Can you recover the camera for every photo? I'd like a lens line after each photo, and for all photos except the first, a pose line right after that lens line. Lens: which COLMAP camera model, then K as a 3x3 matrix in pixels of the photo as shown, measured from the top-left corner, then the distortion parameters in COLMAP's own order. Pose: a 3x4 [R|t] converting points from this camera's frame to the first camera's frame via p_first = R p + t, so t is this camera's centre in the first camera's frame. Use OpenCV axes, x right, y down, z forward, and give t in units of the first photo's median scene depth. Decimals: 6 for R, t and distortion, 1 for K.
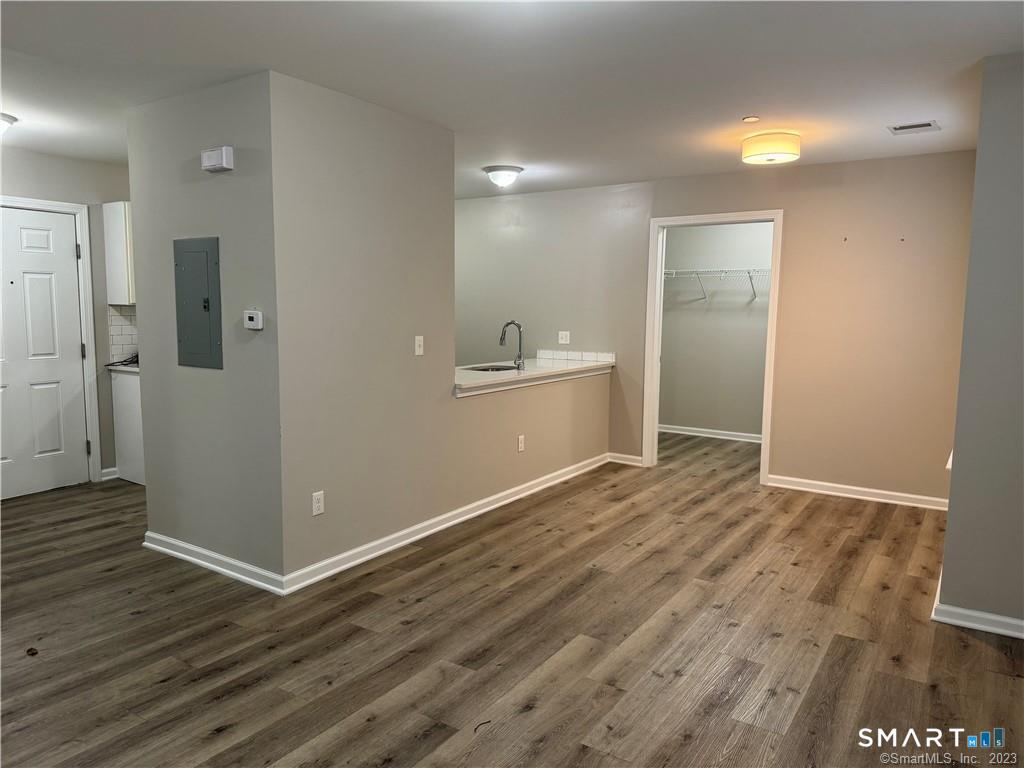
lens RADIAL K [[713.2, 0, 512.0], [0, 713.2, 384.0], [0, 0, 1]] dist [0.125442, -0.230408]
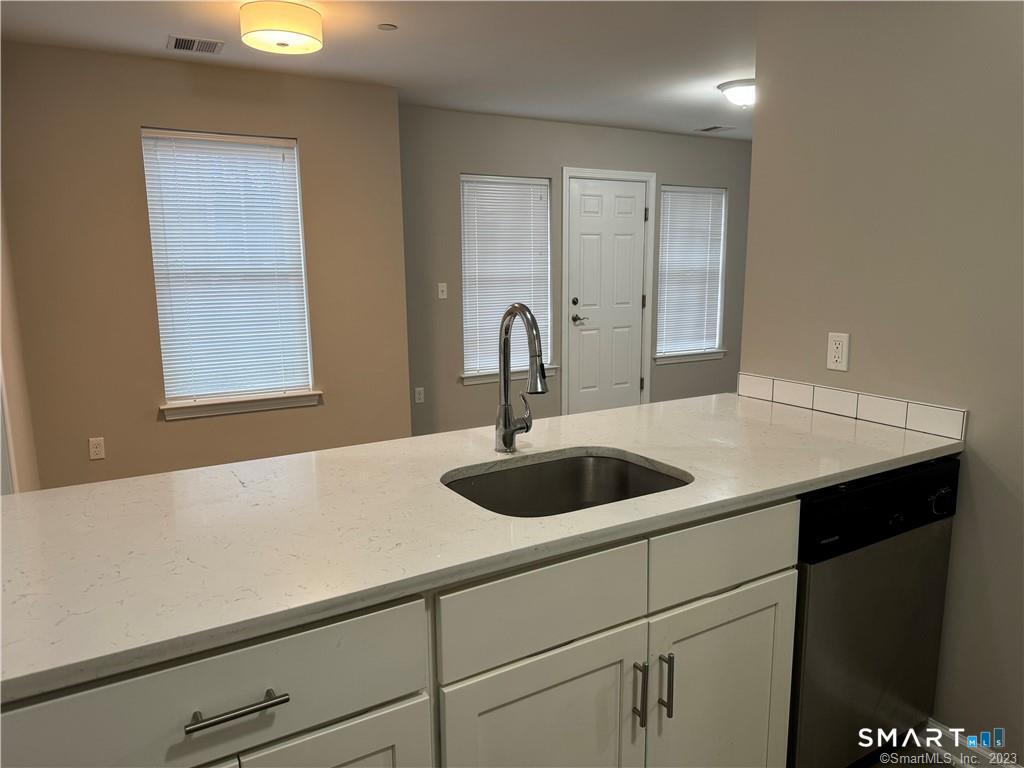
lens RADIAL K [[713.2, 0, 512.0], [0, 713.2, 384.0], [0, 0, 1]] dist [0.125442, -0.230408]
pose [[-0.904552, -0.073013, 0.420065, -0.202861], [0.047365, 0.961922, 0.269190, -0.219100], [-0.423724, 0.263393, -0.866650, 2.032264]]
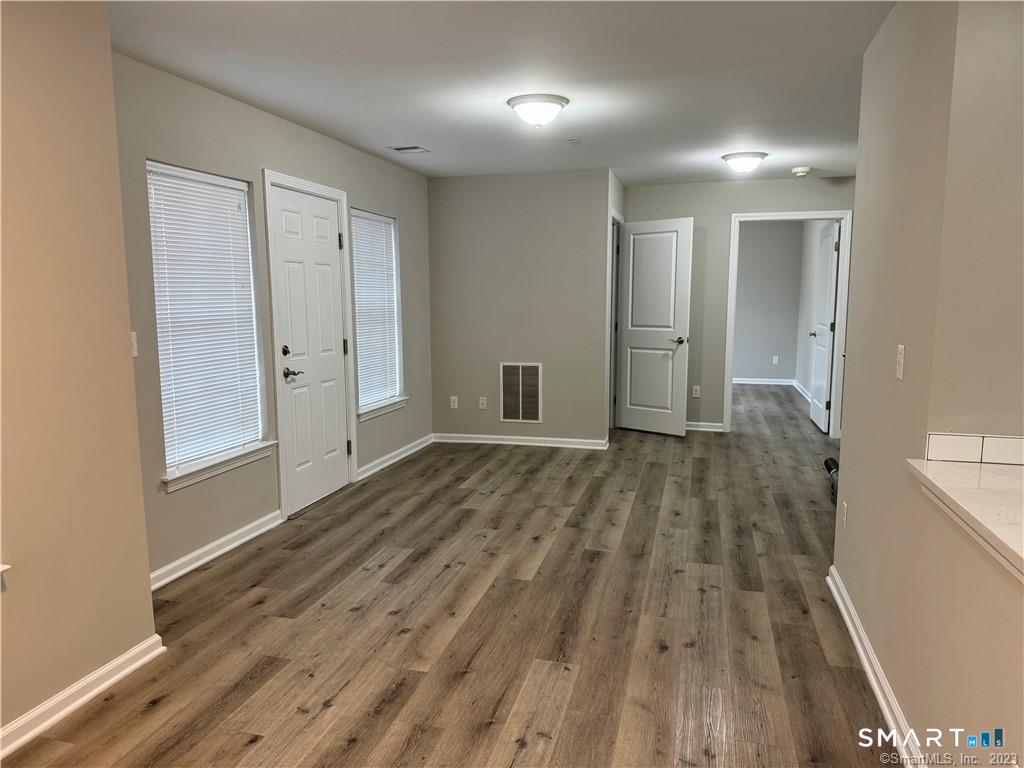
lens RADIAL K [[713.2, 0, 512.0], [0, 713.2, 384.0], [0, 0, 1]] dist [0.125442, -0.230408]
pose [[-0.947409, 0.032893, -0.318330, 0.422532], [-0.042016, 0.973309, 0.225620, -0.188661], [0.317255, 0.227129, -0.920740, 1.747915]]
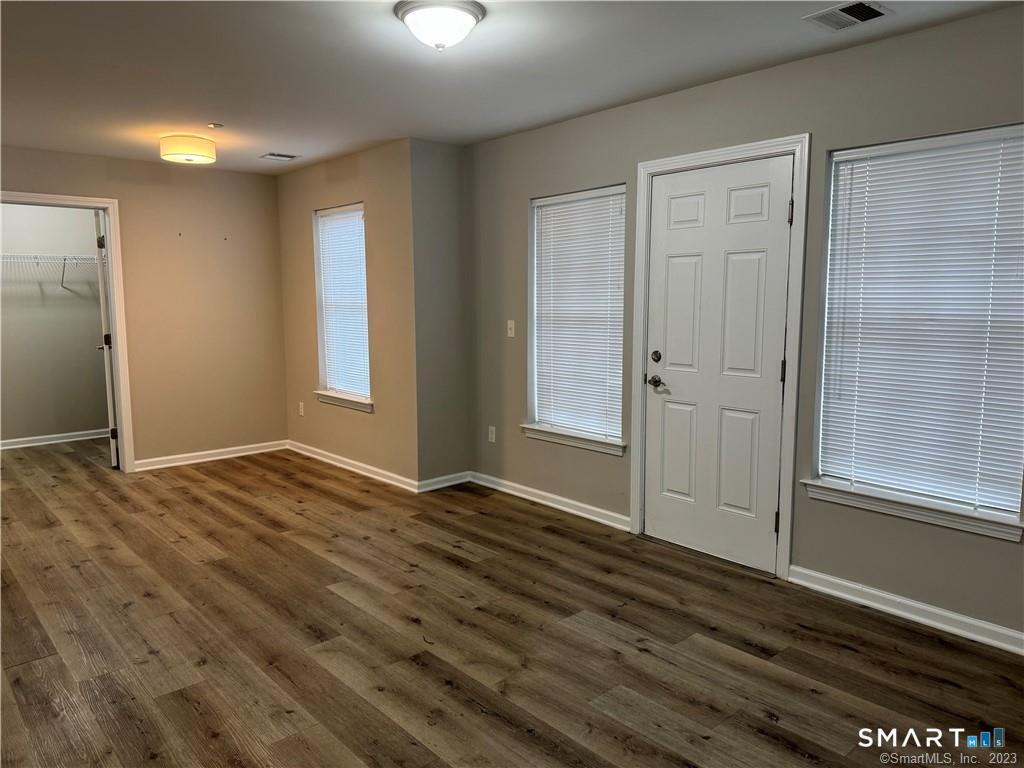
lens RADIAL K [[713.2, 0, 512.0], [0, 713.2, 384.0], [0, 0, 1]] dist [0.125442, -0.230408]
pose [[0.250897, -0.132167, 0.958949, -0.775148], [0.115299, 0.987663, 0.105958, -0.046277], [-0.961123, 0.083982, 0.263040, 0.352169]]
